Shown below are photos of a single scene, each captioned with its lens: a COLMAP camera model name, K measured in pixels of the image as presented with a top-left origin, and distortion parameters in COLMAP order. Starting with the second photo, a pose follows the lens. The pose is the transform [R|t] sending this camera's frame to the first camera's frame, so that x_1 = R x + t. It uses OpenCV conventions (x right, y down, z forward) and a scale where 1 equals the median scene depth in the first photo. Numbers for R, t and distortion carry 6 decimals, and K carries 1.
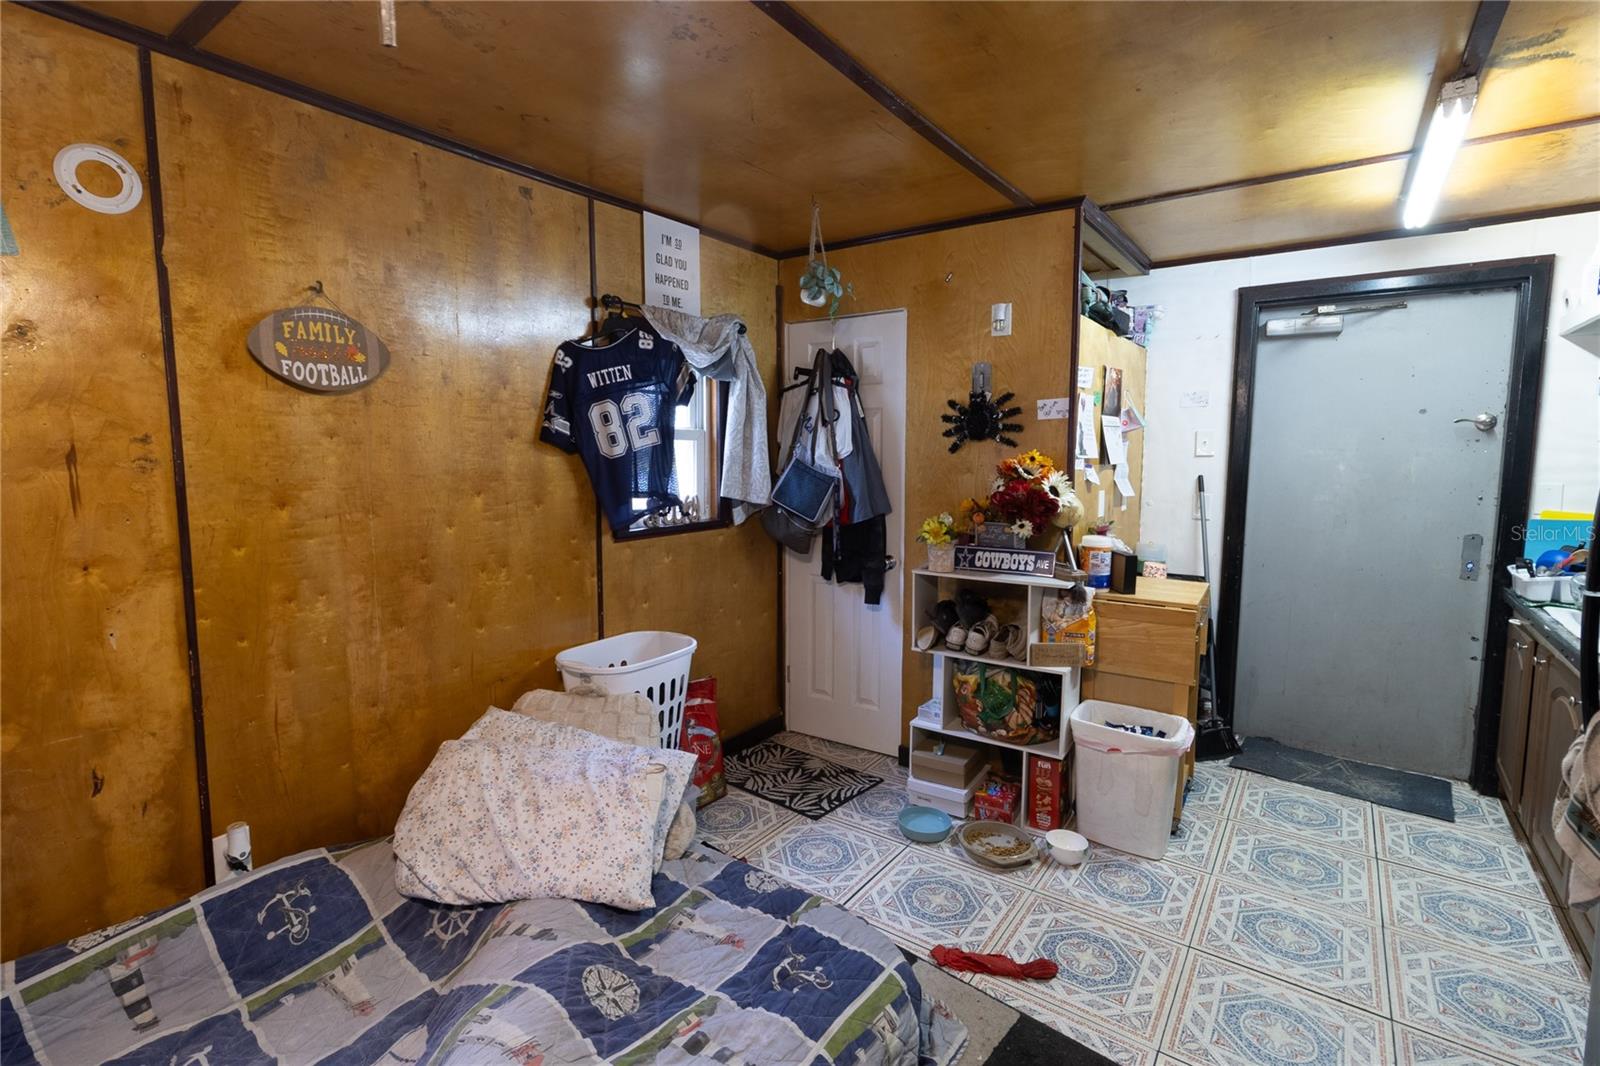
lens RADIAL K [[739.5, 0, 804.1], [0, 739.5, 521.8], [0, 0, 1]] dist [0.002388, 0.000356]
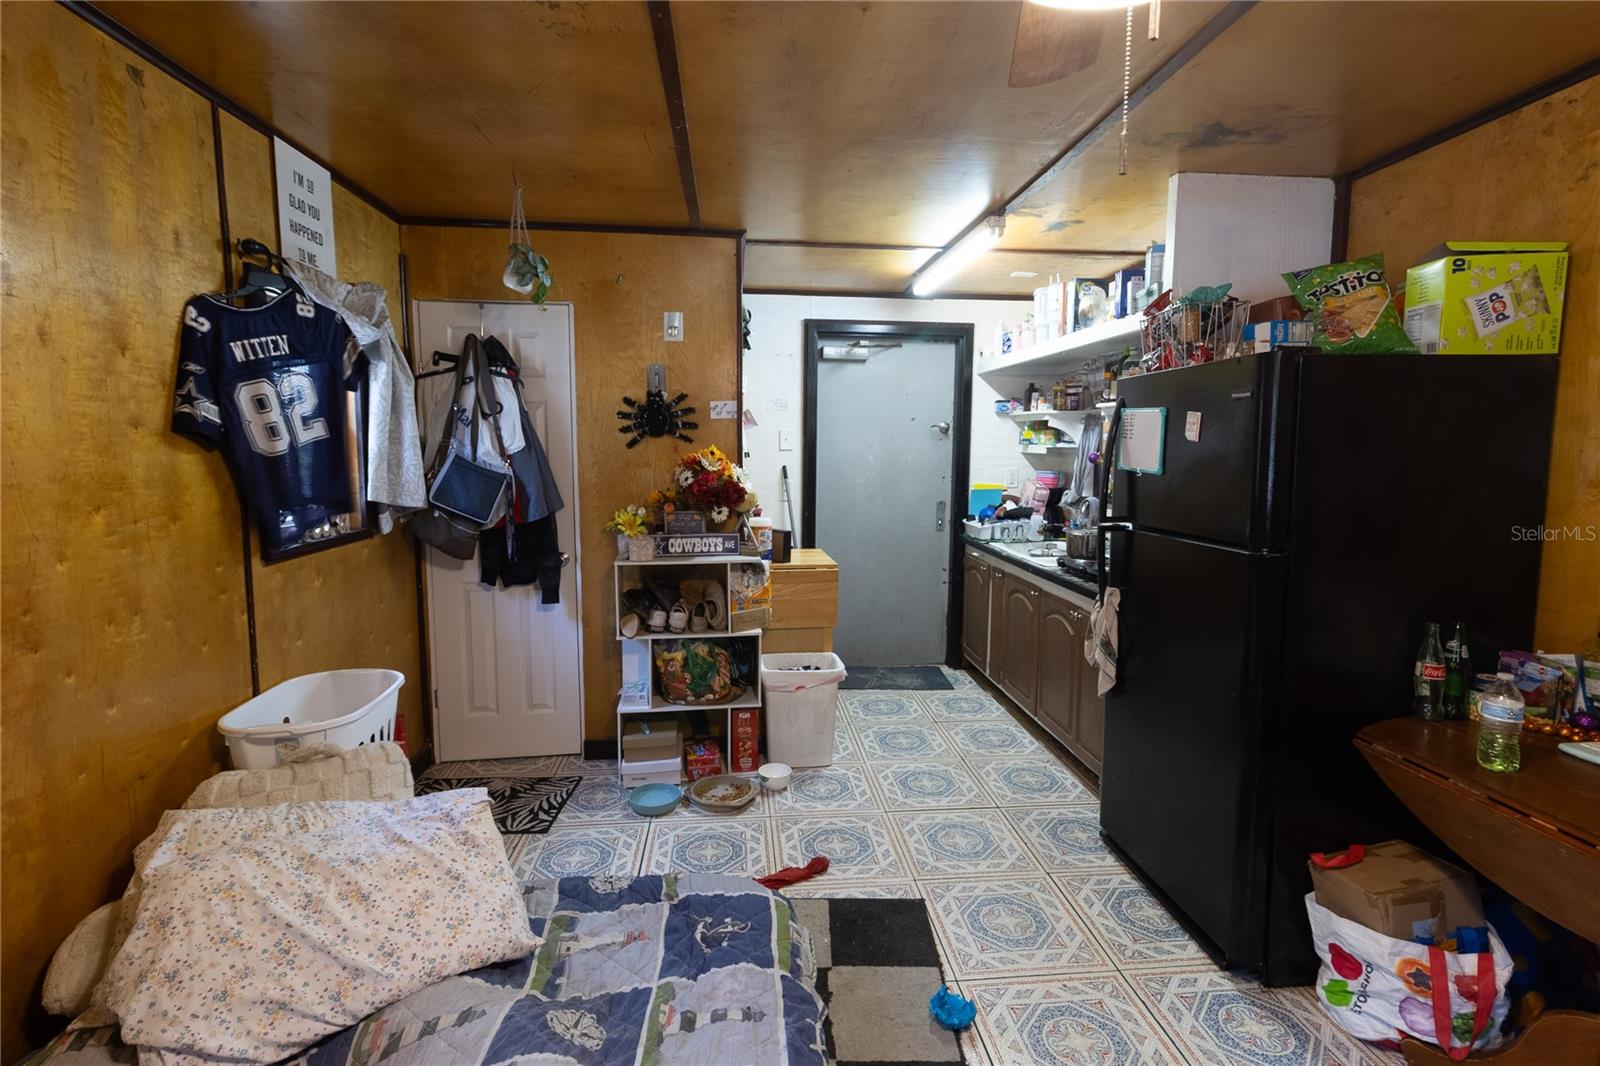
lens RADIAL K [[739.5, 0, 805.7], [0, 739.5, 524.0], [0, 0, 1]] dist [0.002388, 0.000356]
pose [[0.745142, -0.069531, 0.663272, -0.360372], [0.062609, 0.997451, 0.034226, -0.006923], [-0.663961, 0.016024, 0.747596, 0.059379]]
